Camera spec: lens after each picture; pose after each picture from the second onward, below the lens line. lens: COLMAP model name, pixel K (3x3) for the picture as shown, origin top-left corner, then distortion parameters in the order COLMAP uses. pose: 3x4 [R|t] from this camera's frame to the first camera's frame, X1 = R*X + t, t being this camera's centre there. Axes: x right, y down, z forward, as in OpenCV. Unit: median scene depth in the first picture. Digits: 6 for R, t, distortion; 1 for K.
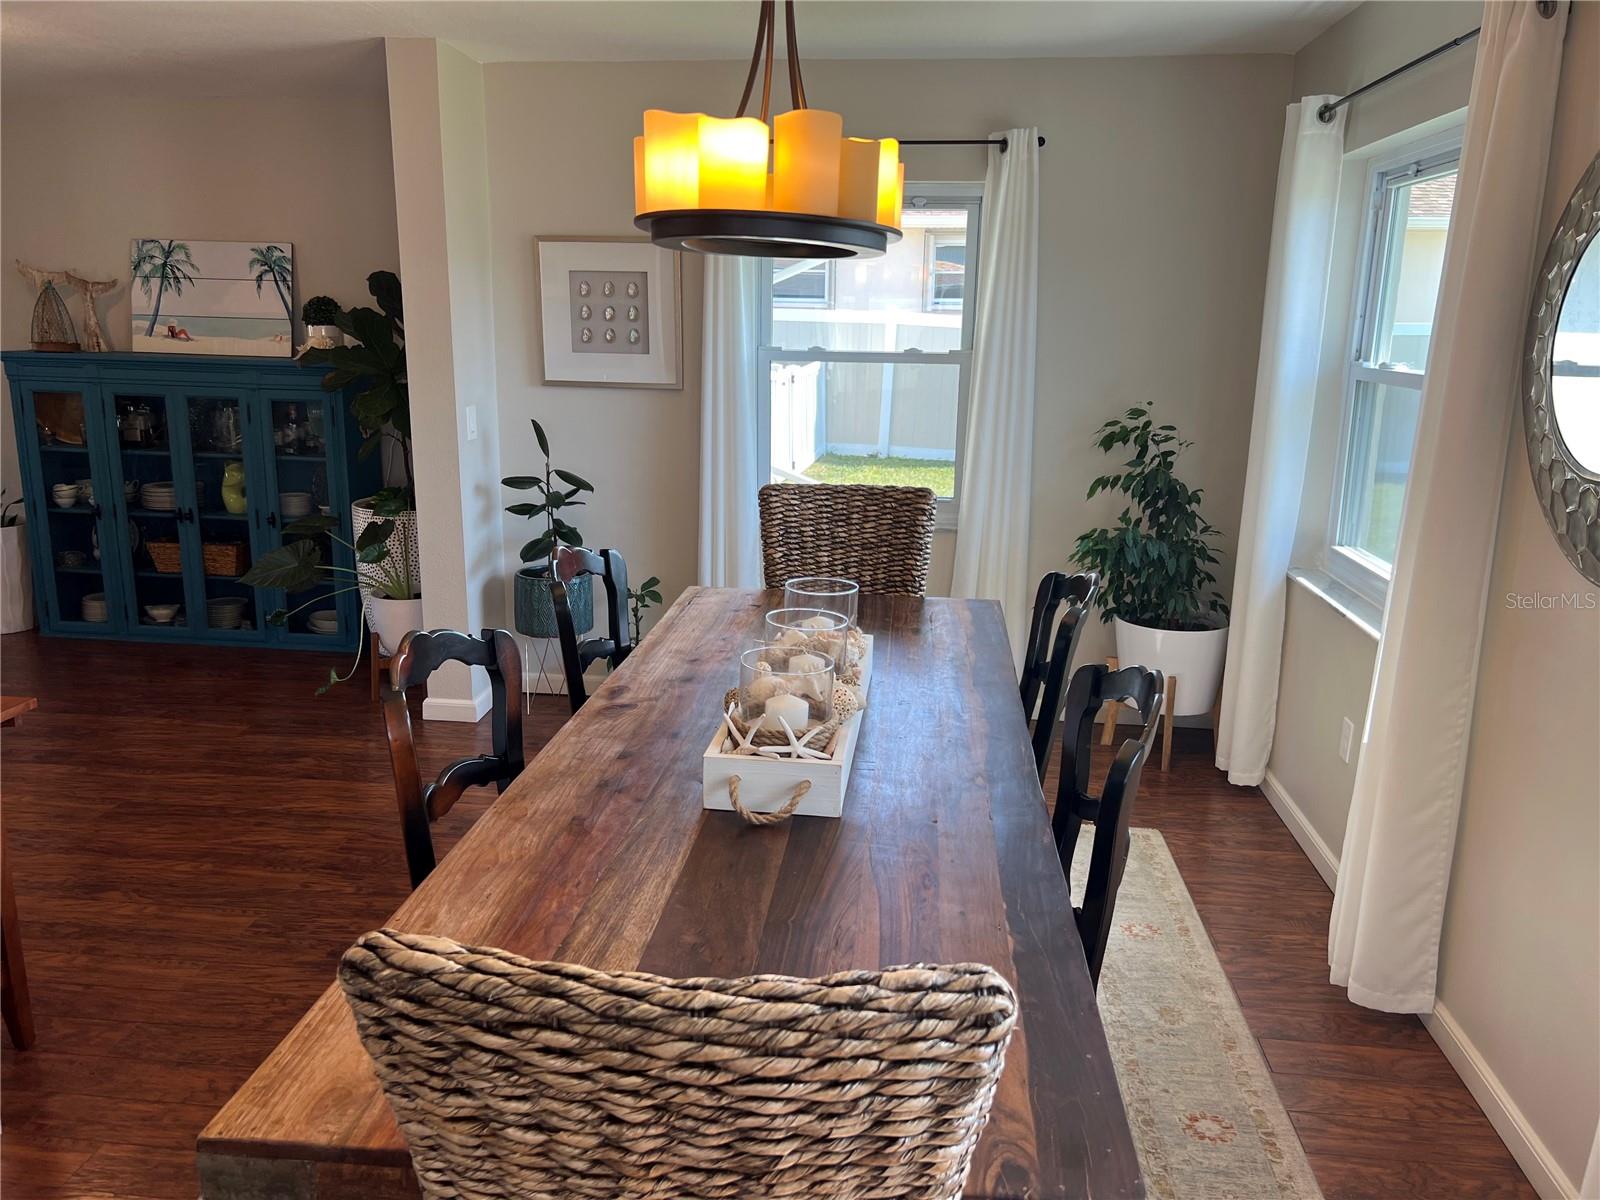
lens RADIAL K [[1202.0, 0, 804.3], [0, 1202.0, 601.1], [0, 0, 1]] dist [0.065203, -0.070667]
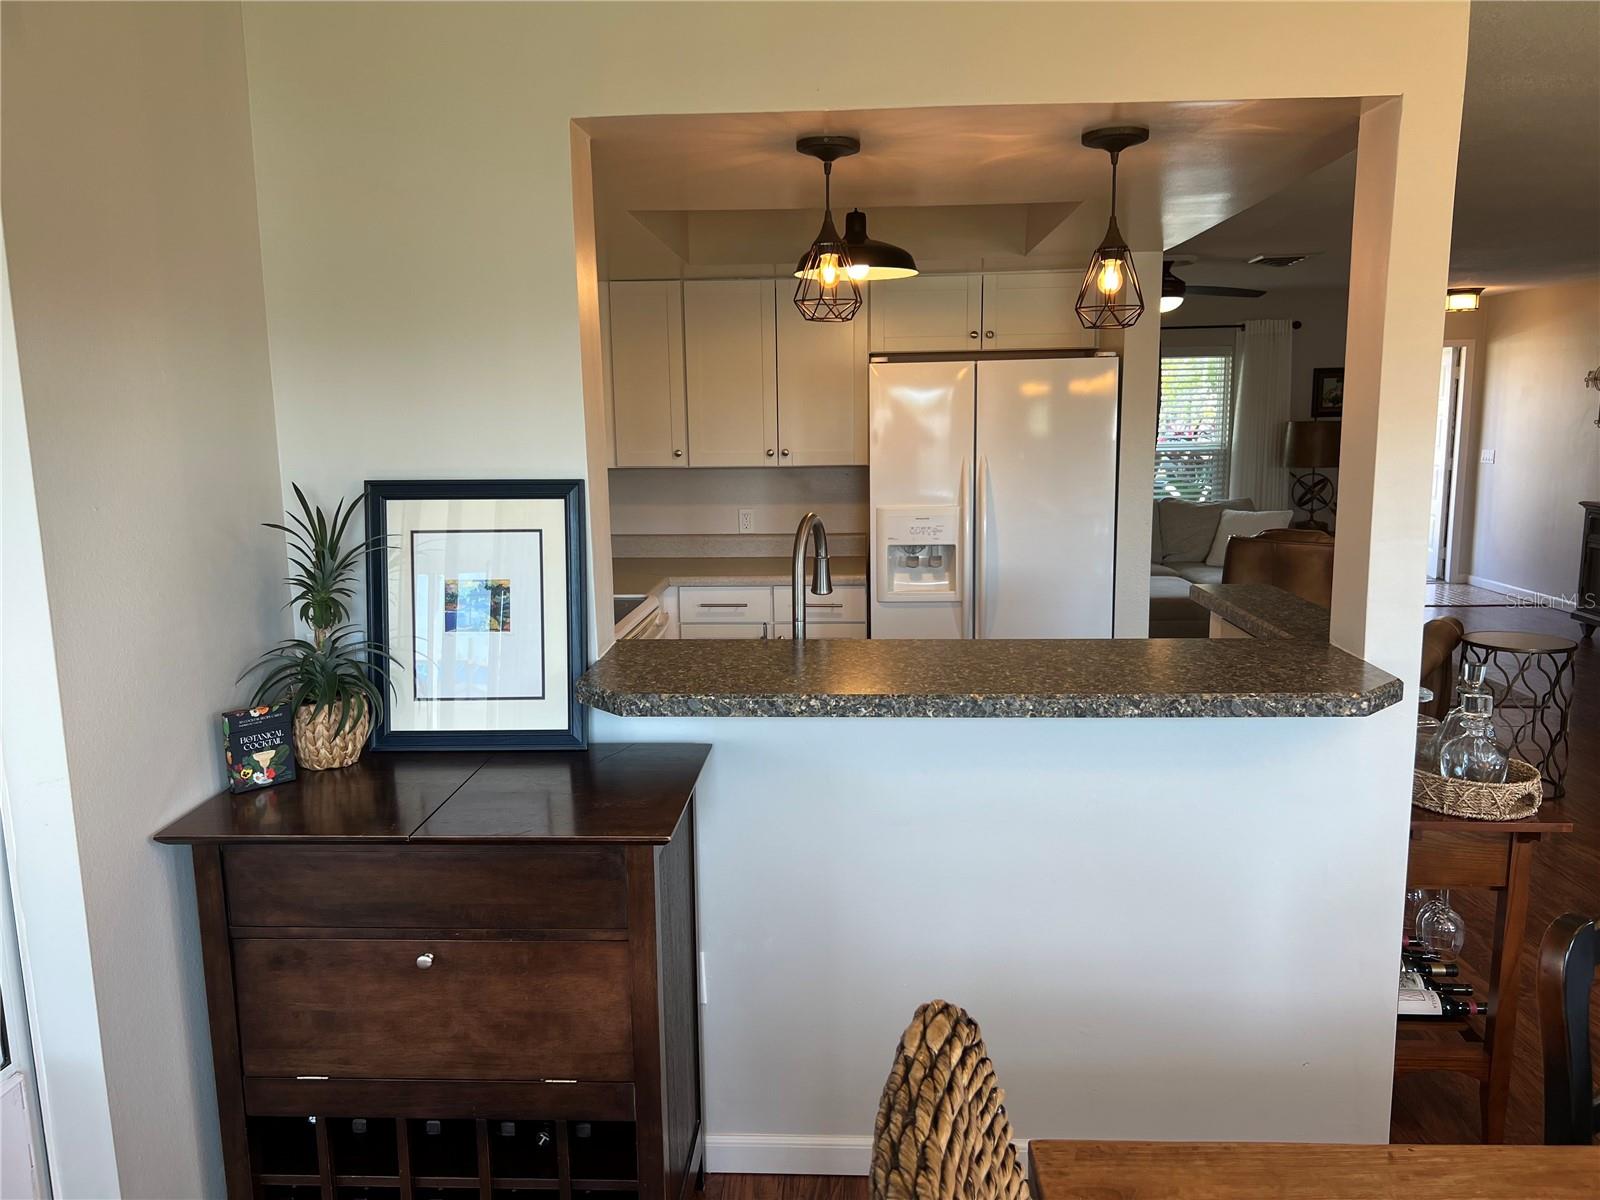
lens RADIAL K [[1206.2, 0, 800.2], [0, 1206.2, 609.4], [0, 0, 1]] dist [0.068244, -0.085921]
pose [[0.051697, 0.149102, -0.987470, 0.151351], [-0.219743, 0.966256, 0.134395, -0.044091], [0.974187, 0.210042, 0.082716, 0.145227]]
